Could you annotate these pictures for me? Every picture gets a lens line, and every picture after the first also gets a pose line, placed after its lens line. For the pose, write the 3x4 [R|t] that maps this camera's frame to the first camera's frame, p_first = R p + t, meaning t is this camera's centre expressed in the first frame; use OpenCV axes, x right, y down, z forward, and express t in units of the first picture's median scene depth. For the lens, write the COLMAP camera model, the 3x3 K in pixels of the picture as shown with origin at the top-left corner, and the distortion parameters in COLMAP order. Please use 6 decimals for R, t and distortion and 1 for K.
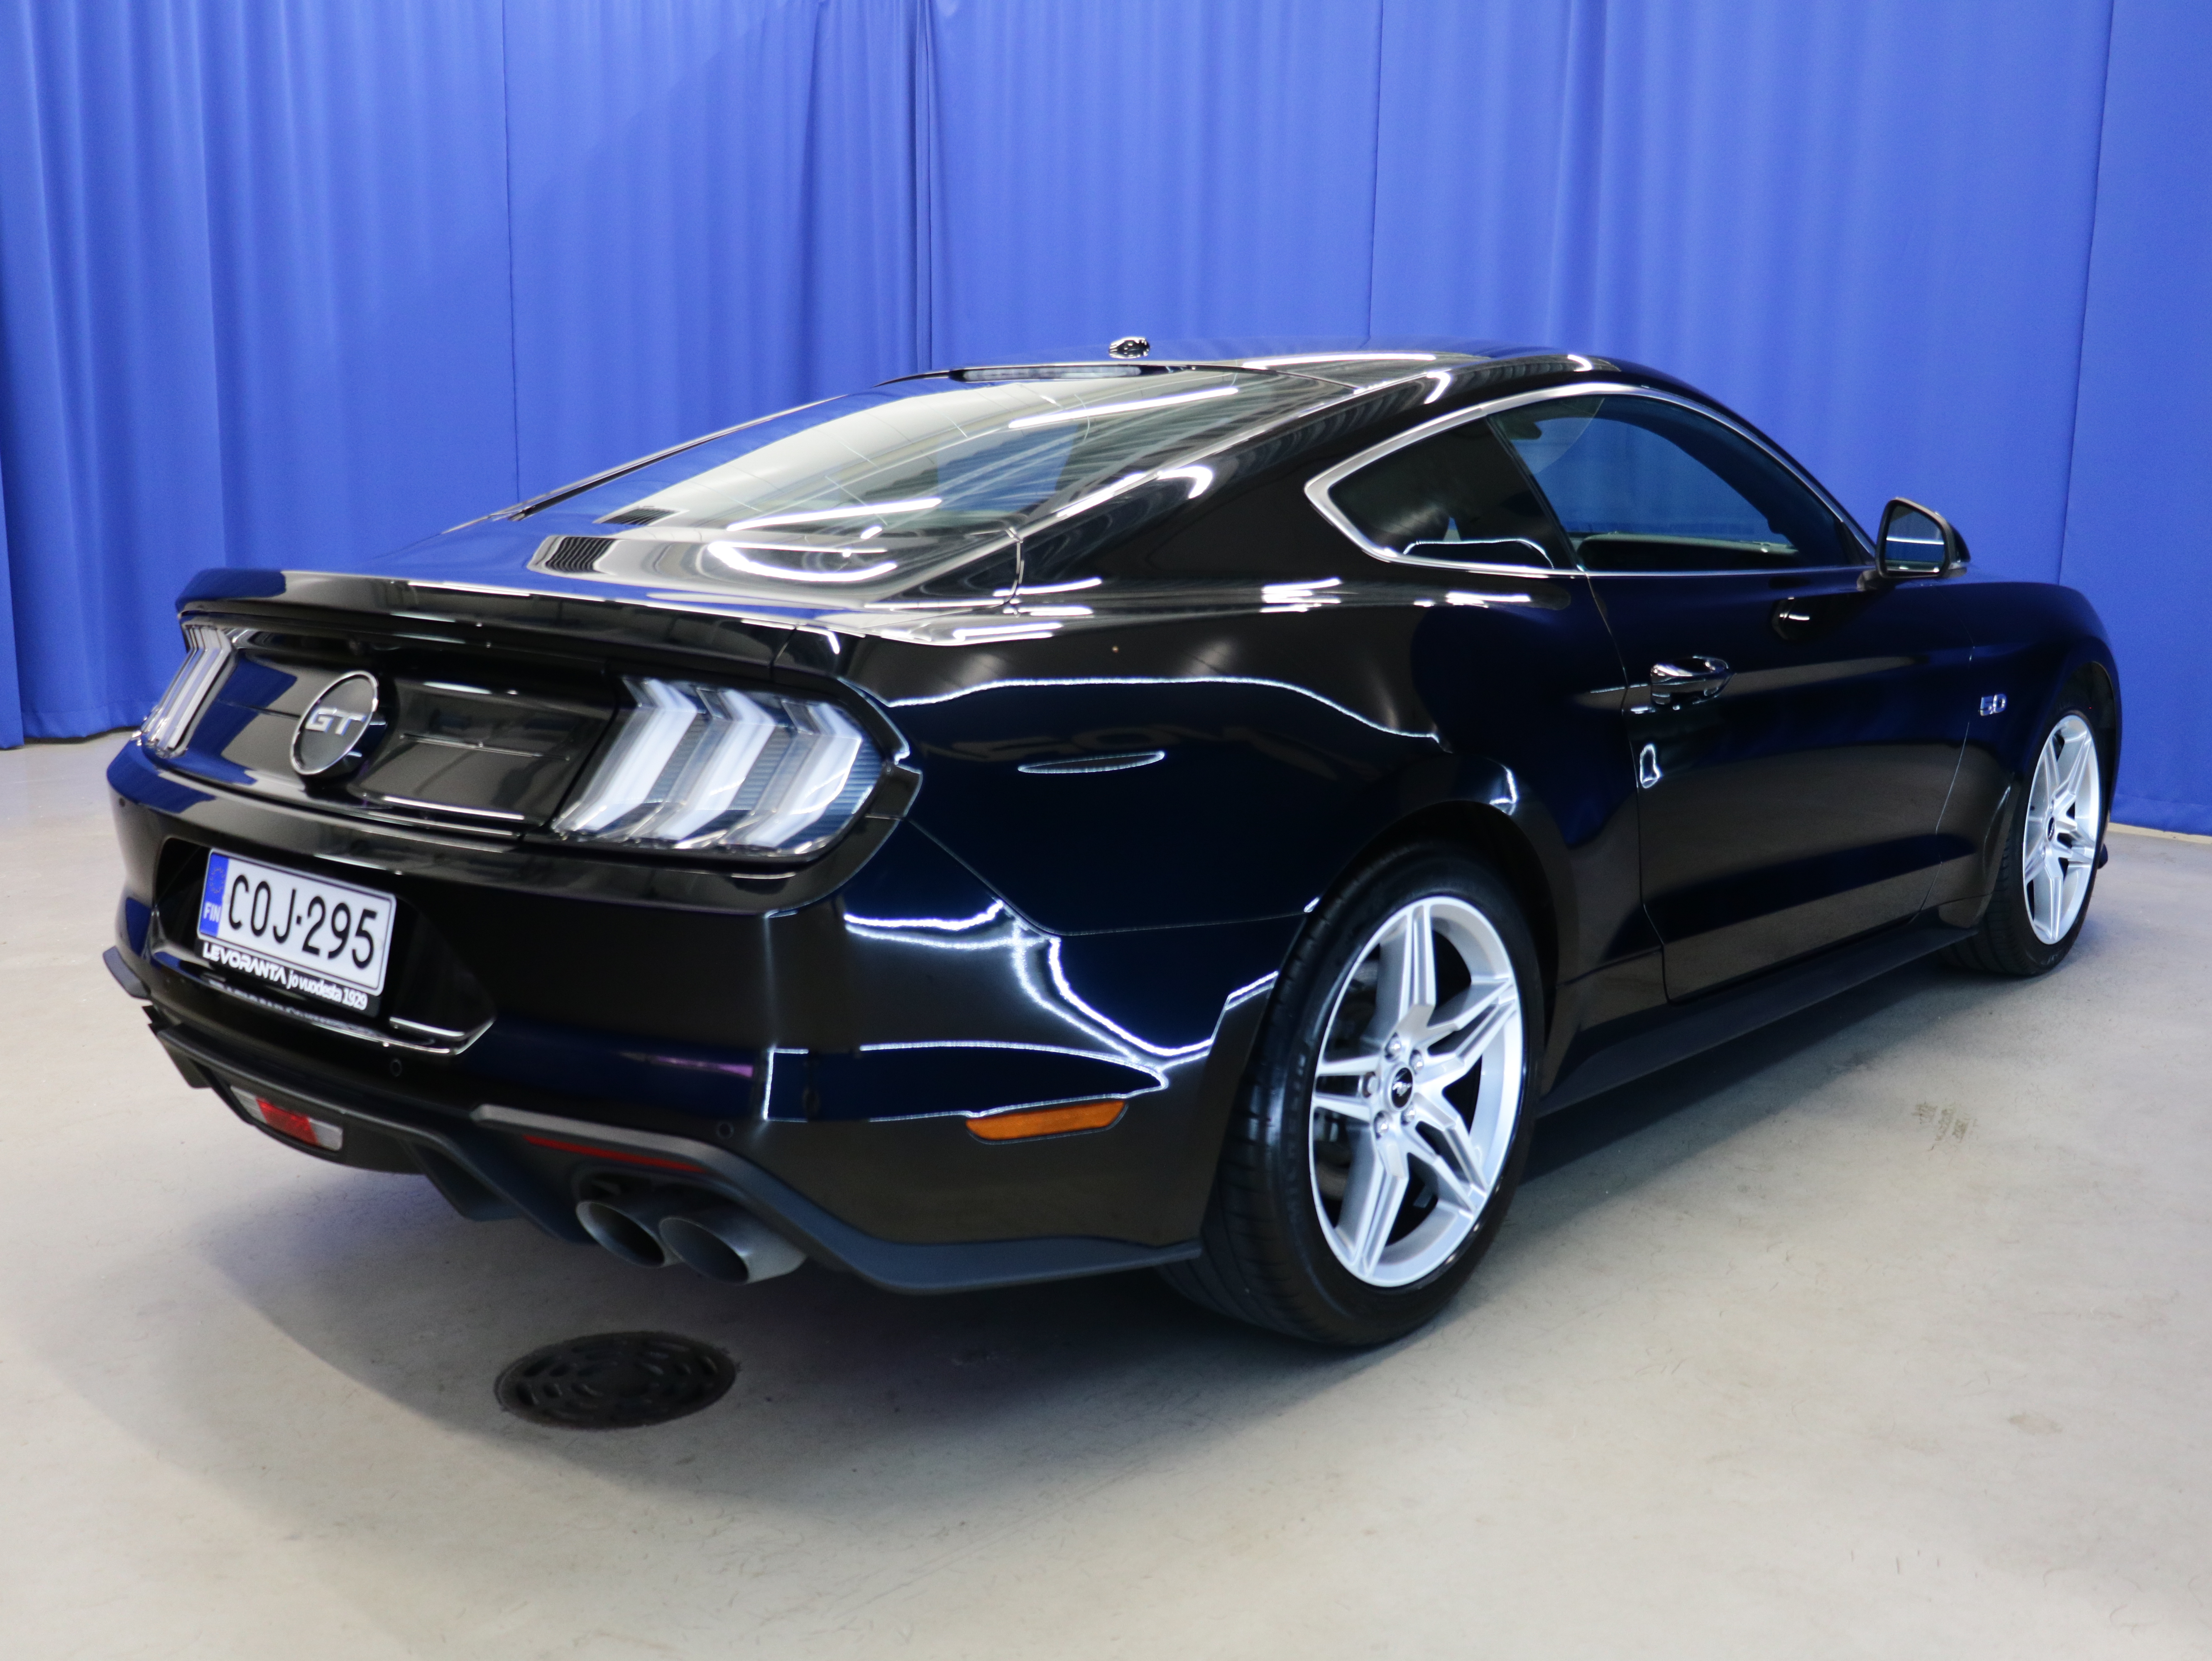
lens RADIAL K [[2235.1, 0, 1091.2], [0, 2235.1, 835.6], [0, 0, 1]] dist [-0.012252, 0.000000]
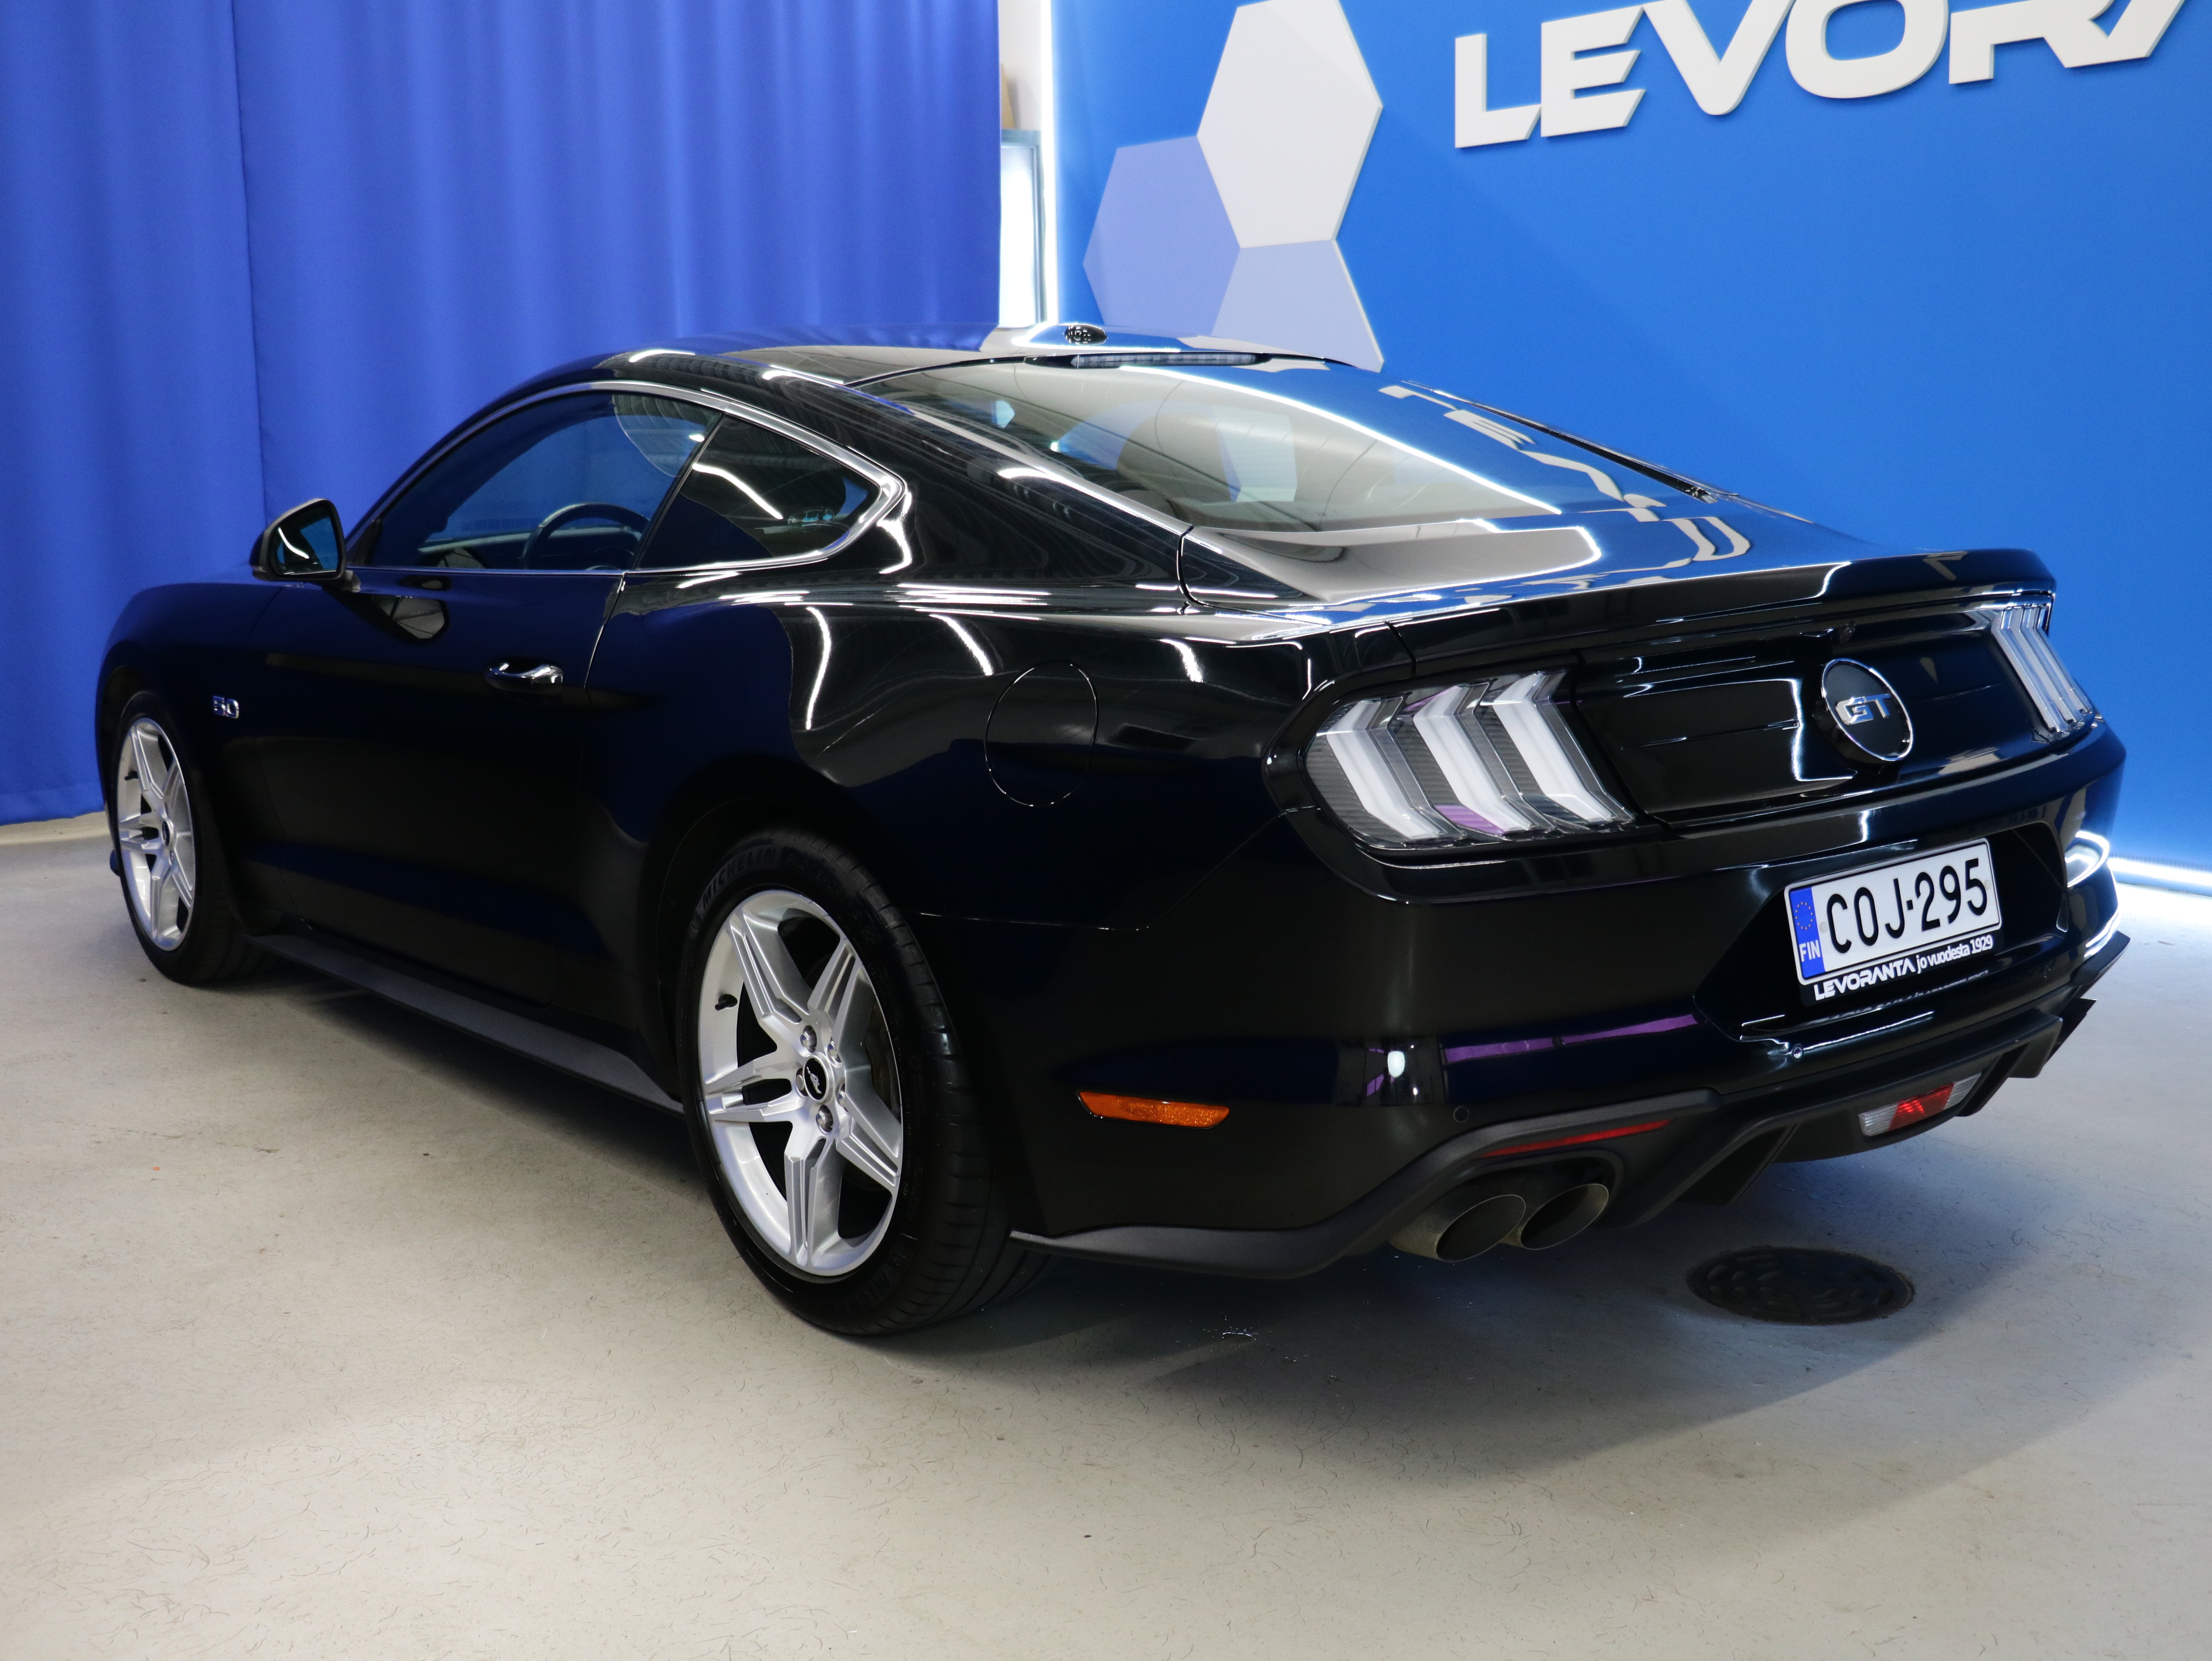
lens RADIAL K [[2504.9, 0, 1117.5], [0, 2504.9, 819.7], [0, 0, 1]] dist [-0.028376, 0.000000]
pose [[0.137896, -0.184720, 0.973069, -1.486442], [0.195825, 0.968146, 0.156035, -0.243440], [-0.970895, 0.169035, 0.169677, 1.148388]]
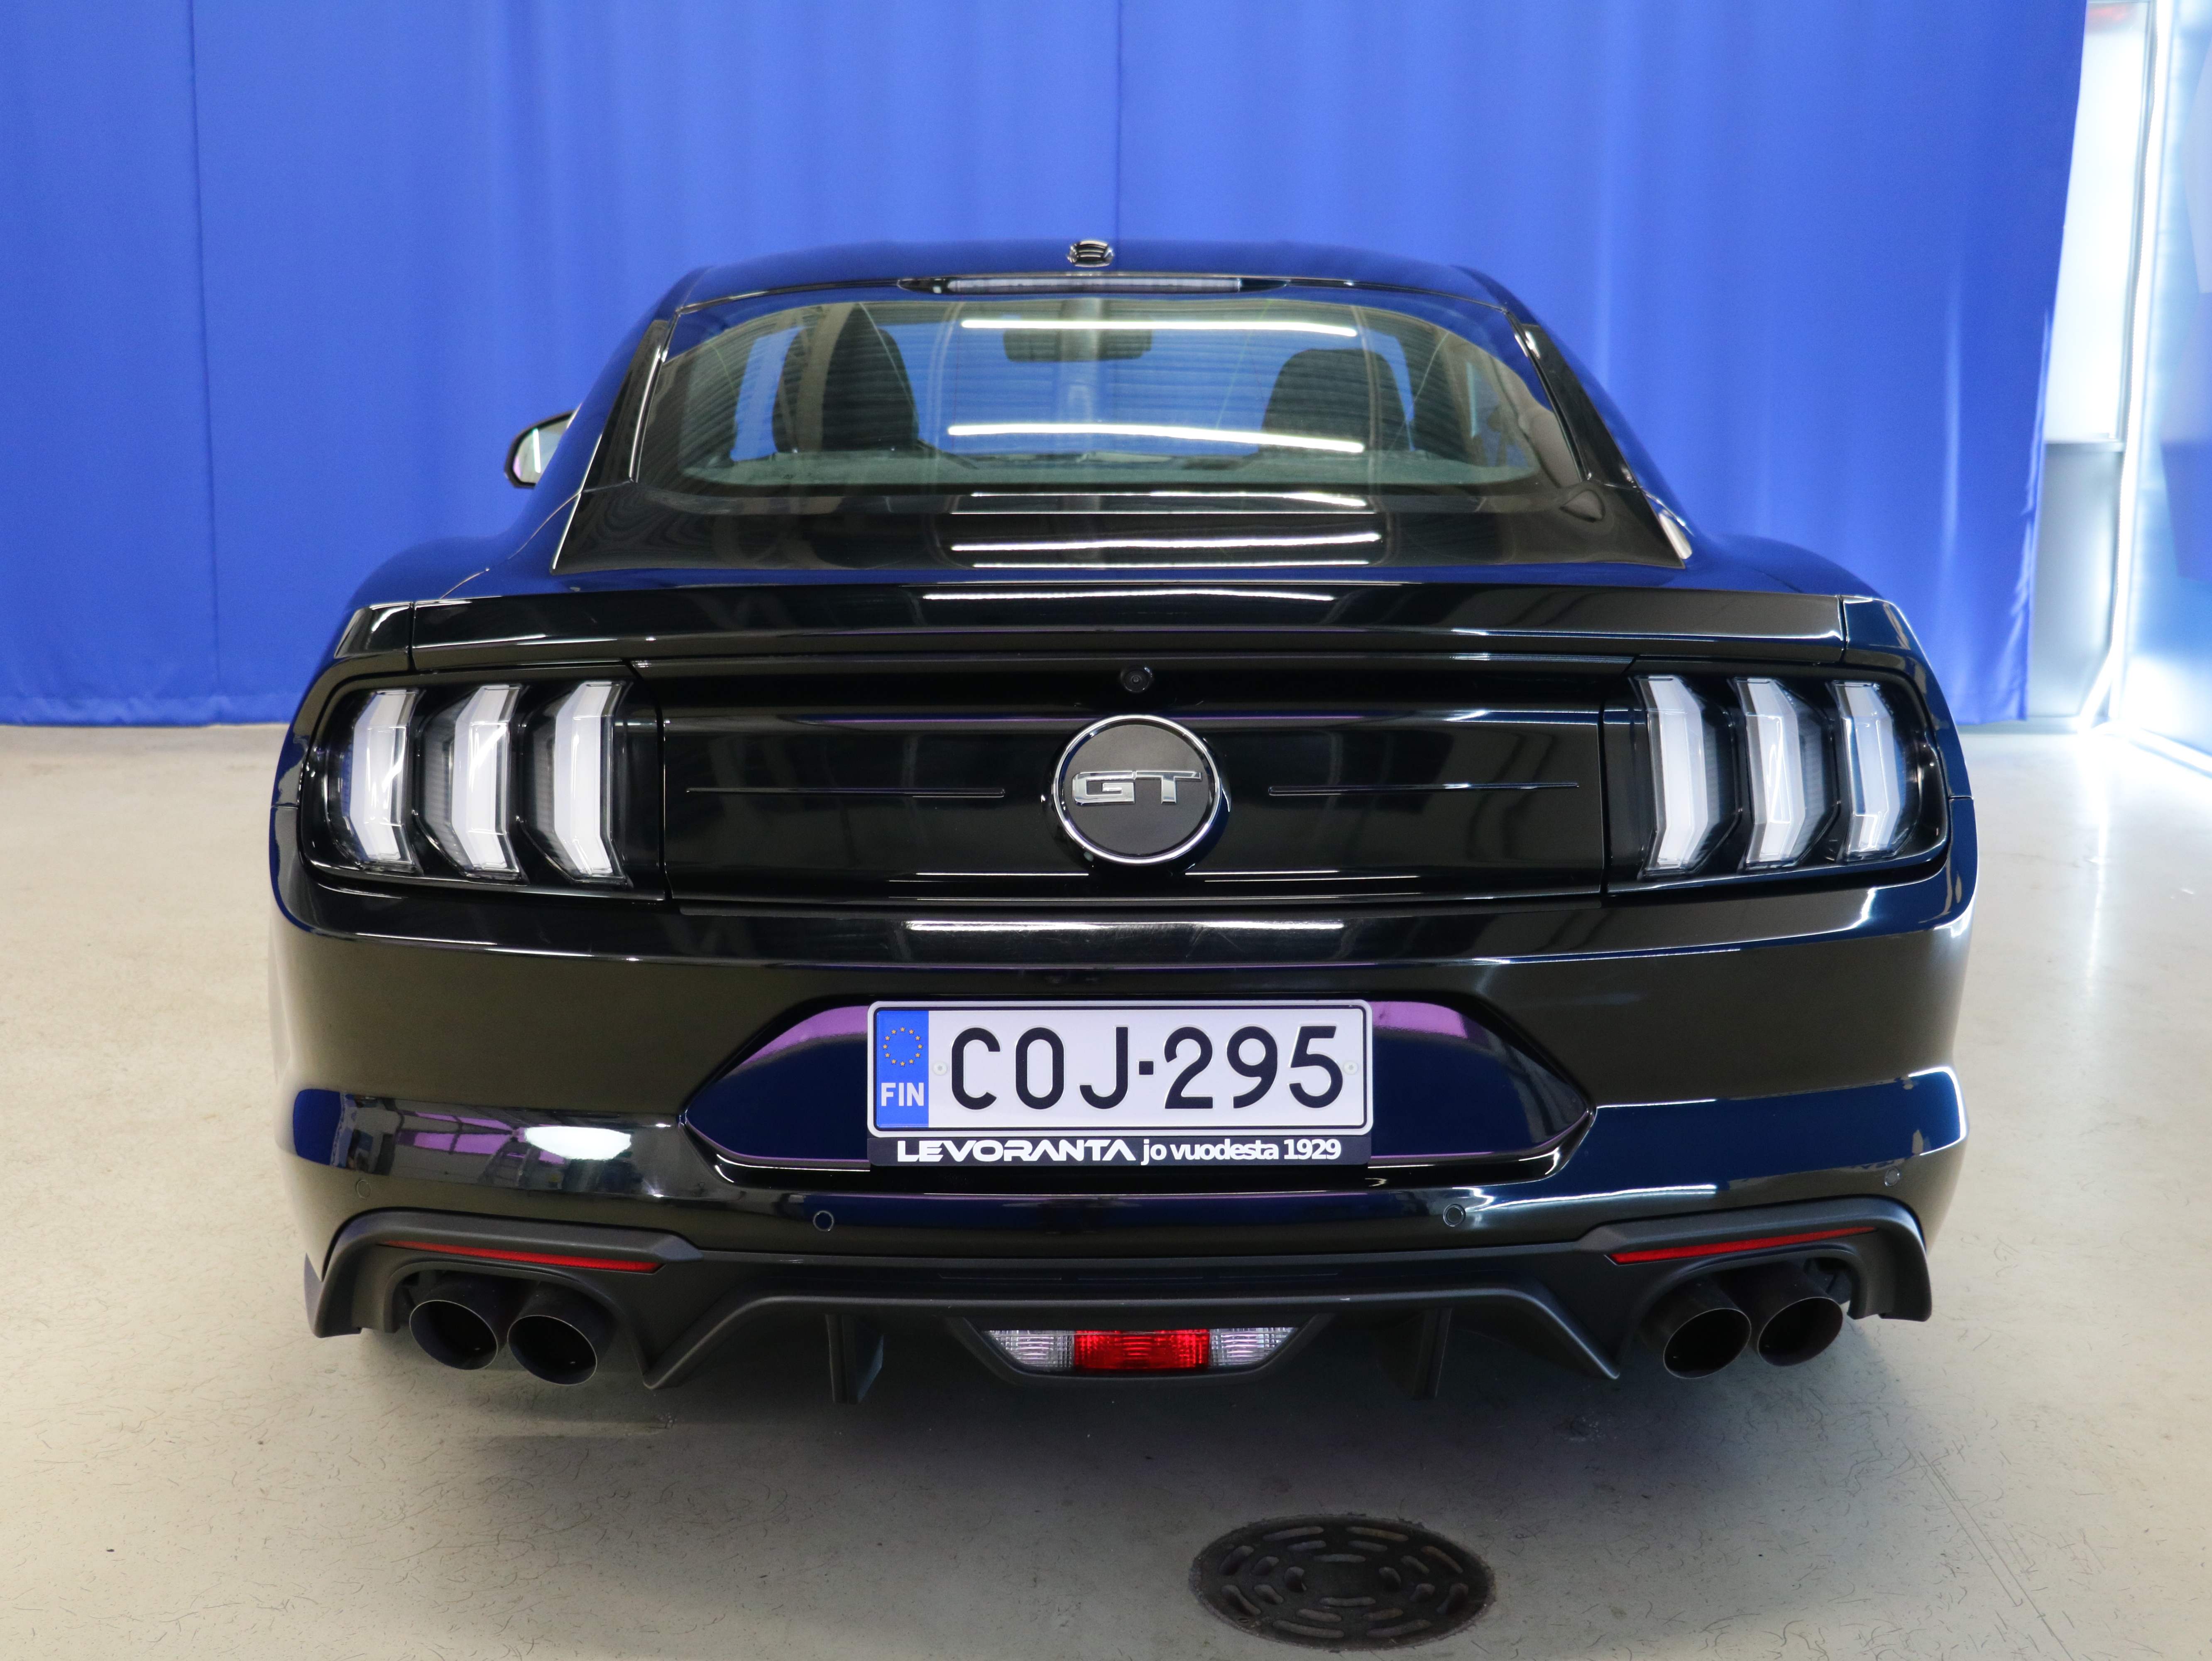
lens RADIAL K [[2504.9, 0, 1113.5], [0, 2504.9, 822.3], [0, 0, 1]] dist [-0.028376, 0.000000]
pose [[0.730704, -0.119165, 0.672214, -0.894323], [0.128557, 0.991051, 0.035942, -0.070688], [-0.670481, 0.060155, 0.739484, 0.407018]]
